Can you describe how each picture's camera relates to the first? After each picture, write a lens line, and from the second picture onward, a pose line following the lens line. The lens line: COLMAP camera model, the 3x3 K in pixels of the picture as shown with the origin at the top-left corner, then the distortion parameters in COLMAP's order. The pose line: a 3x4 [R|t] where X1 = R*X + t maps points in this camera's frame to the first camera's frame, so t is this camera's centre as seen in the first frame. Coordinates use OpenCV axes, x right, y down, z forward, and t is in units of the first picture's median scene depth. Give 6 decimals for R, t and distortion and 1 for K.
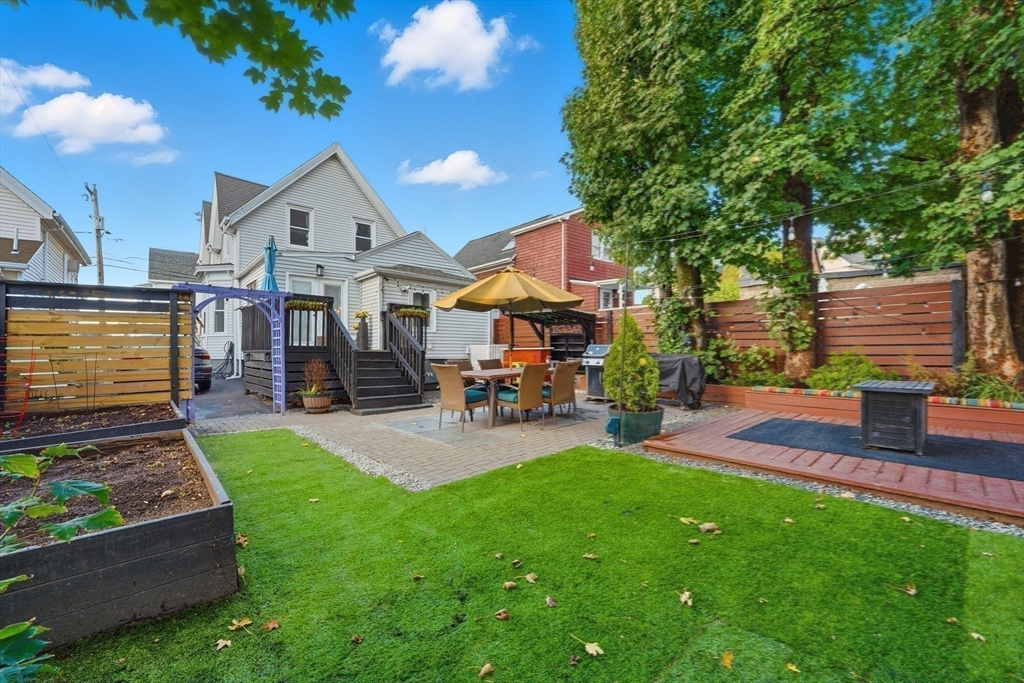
lens RADIAL K [[417.5, 0, 507.9], [0, 417.5, 346.5], [0, 0, 1]] dist [0.001145, 0.000019]
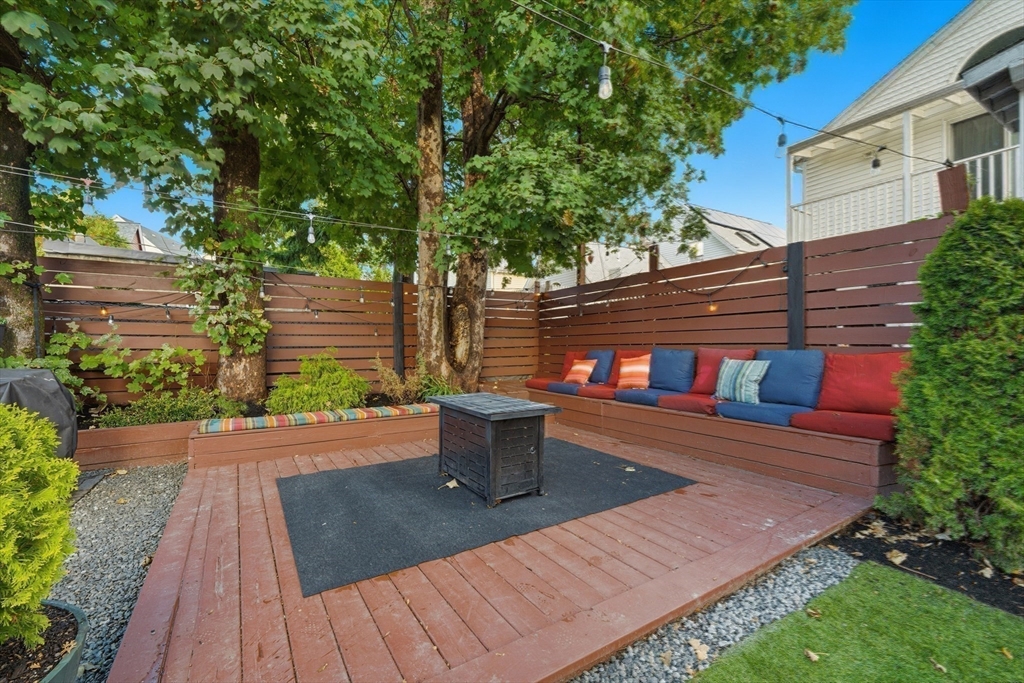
lens RADIAL K [[417.5, 0, 503.8], [0, 417.5, 348.6], [0, 0, 1]] dist [0.001145, 0.000019]
pose [[0.161497, -0.004557, 0.986863, 0.111016], [-0.004909, 0.999973, 0.005421, -0.005257], [-0.986861, -0.005720, 0.161470, 0.472444]]
